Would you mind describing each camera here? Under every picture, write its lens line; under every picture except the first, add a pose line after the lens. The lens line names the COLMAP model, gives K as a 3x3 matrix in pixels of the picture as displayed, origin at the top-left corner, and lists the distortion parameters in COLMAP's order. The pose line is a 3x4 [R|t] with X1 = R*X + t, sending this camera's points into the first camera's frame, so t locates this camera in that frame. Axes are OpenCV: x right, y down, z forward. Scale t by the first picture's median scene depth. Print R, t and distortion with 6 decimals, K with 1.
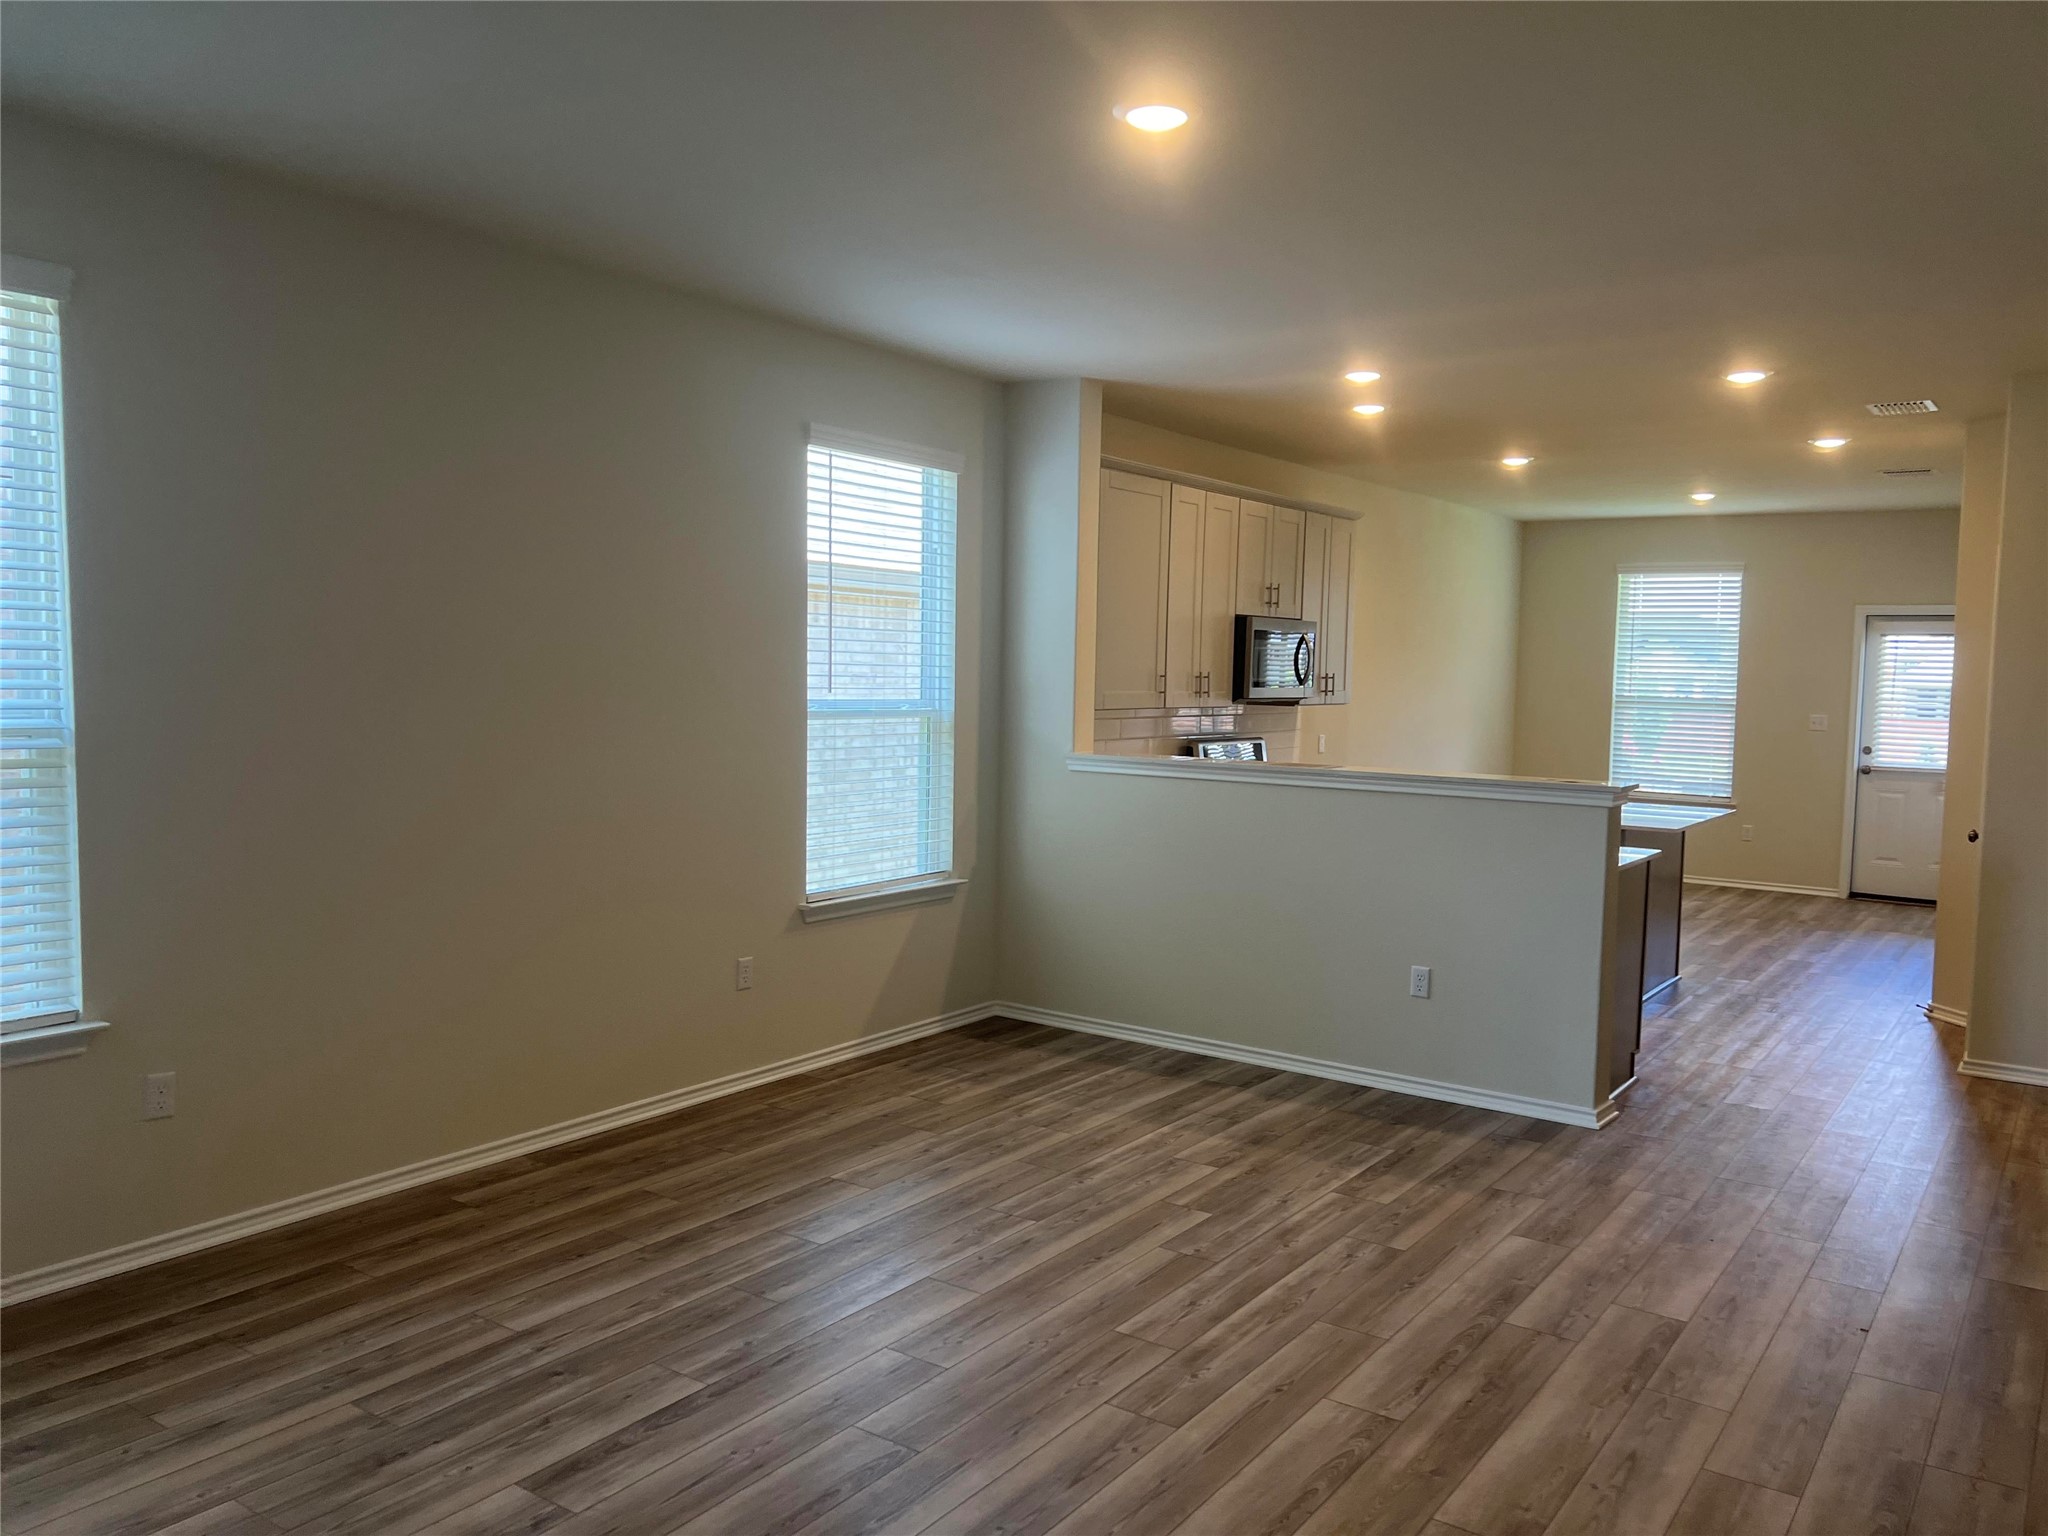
lens RADIAL K [[1544.6, 0, 1046.4], [0, 1544.6, 771.0], [0, 0, 1]] dist [0.032743, -0.030035]
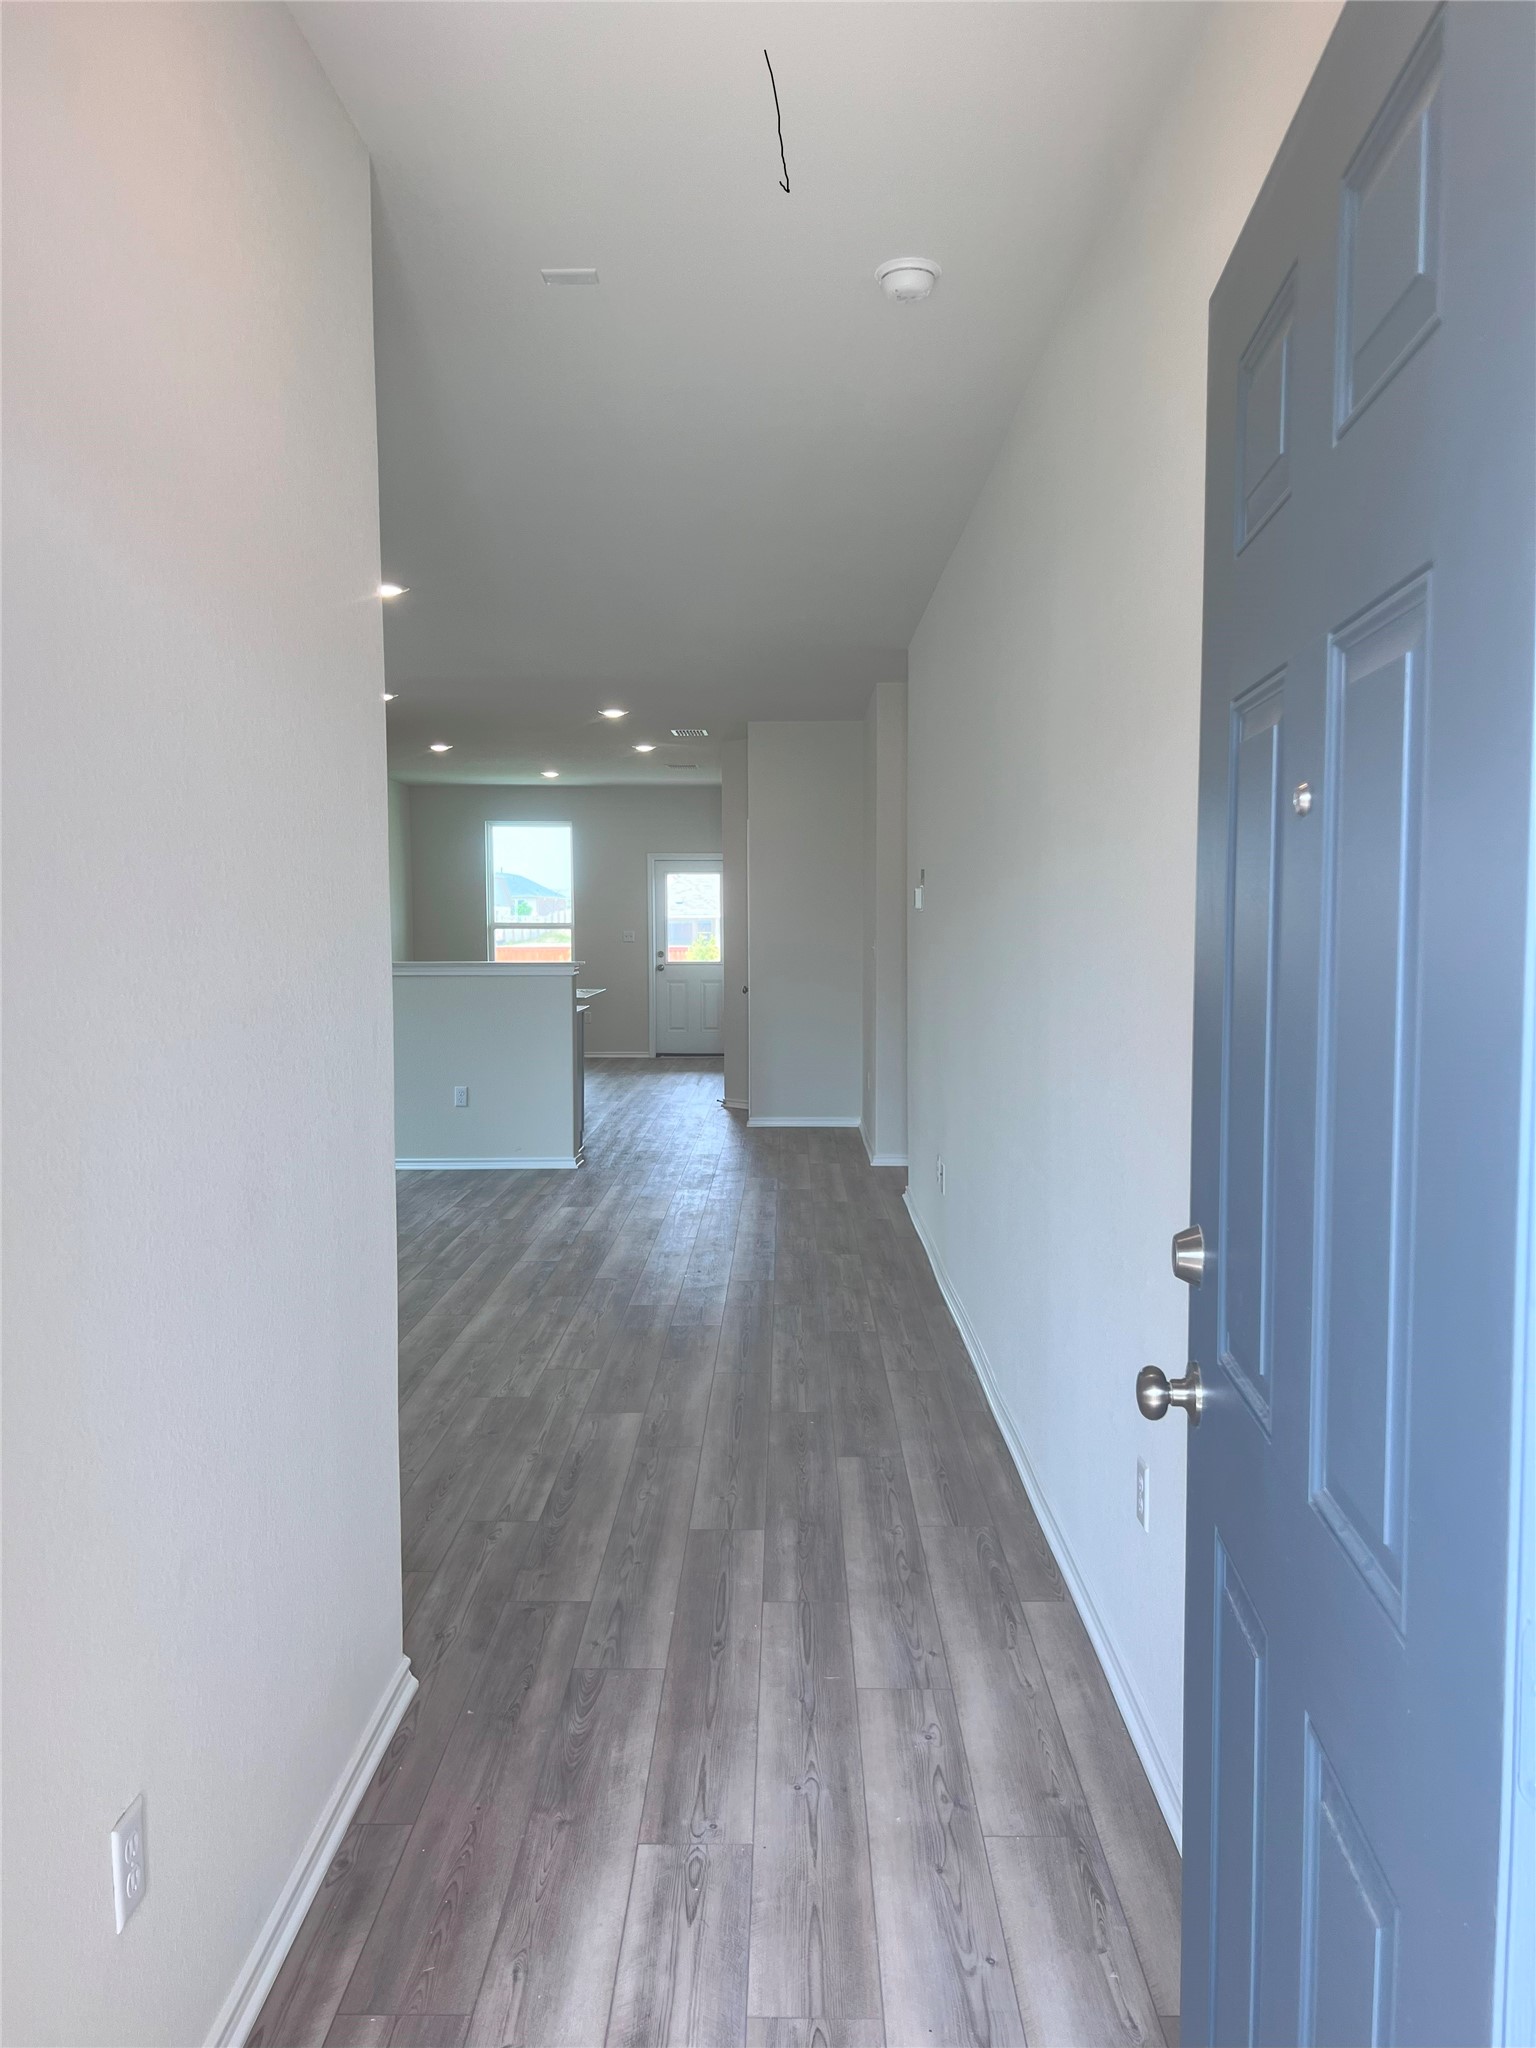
lens RADIAL K [[1545.2, 0, 777.8], [0, 1545.2, 1022.3], [0, 0, 1]] dist [0.051338, -0.051662]
pose [[0.824583, -0.061591, 0.562379, -0.403394], [0.059590, 0.997982, 0.021923, 0.052511], [-0.562595, 0.015435, 0.826589, -0.511108]]
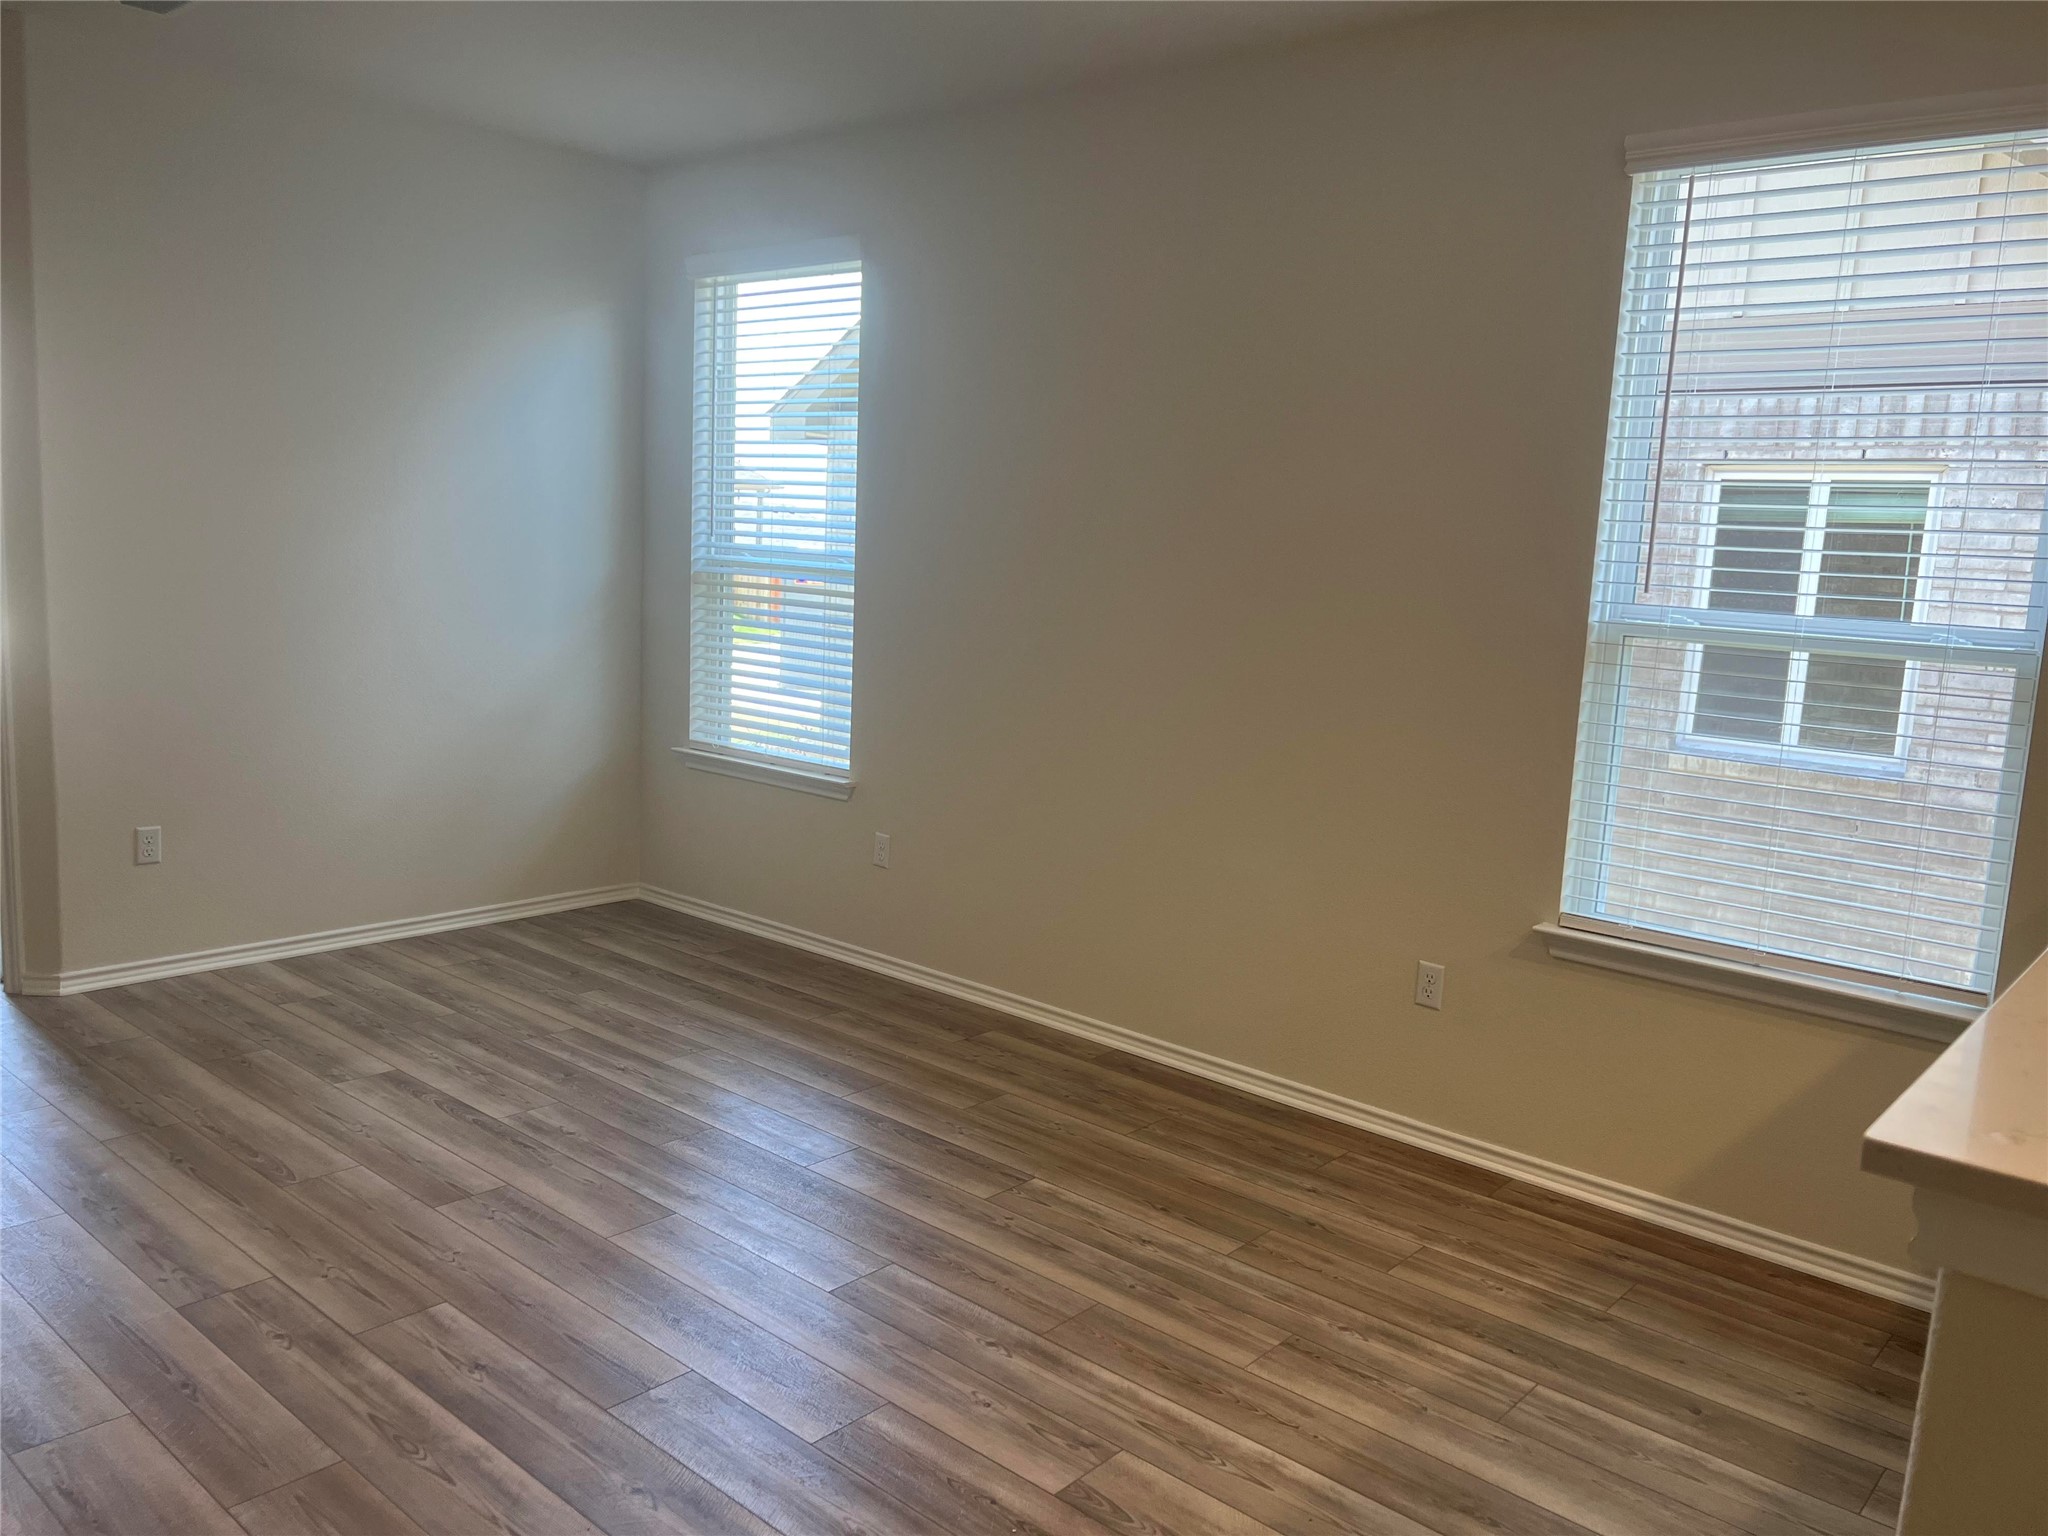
lens RADIAL K [[1544.6, 0, 1009.2], [0, 1544.6, 769.5], [0, 0, 1]] dist [0.032743, -0.030035]
pose [[-0.101557, 0.128245, -0.986529, 0.541347], [-0.124187, 0.982265, 0.140475, -0.042384], [0.987048, 0.136781, -0.083829, 0.923699]]
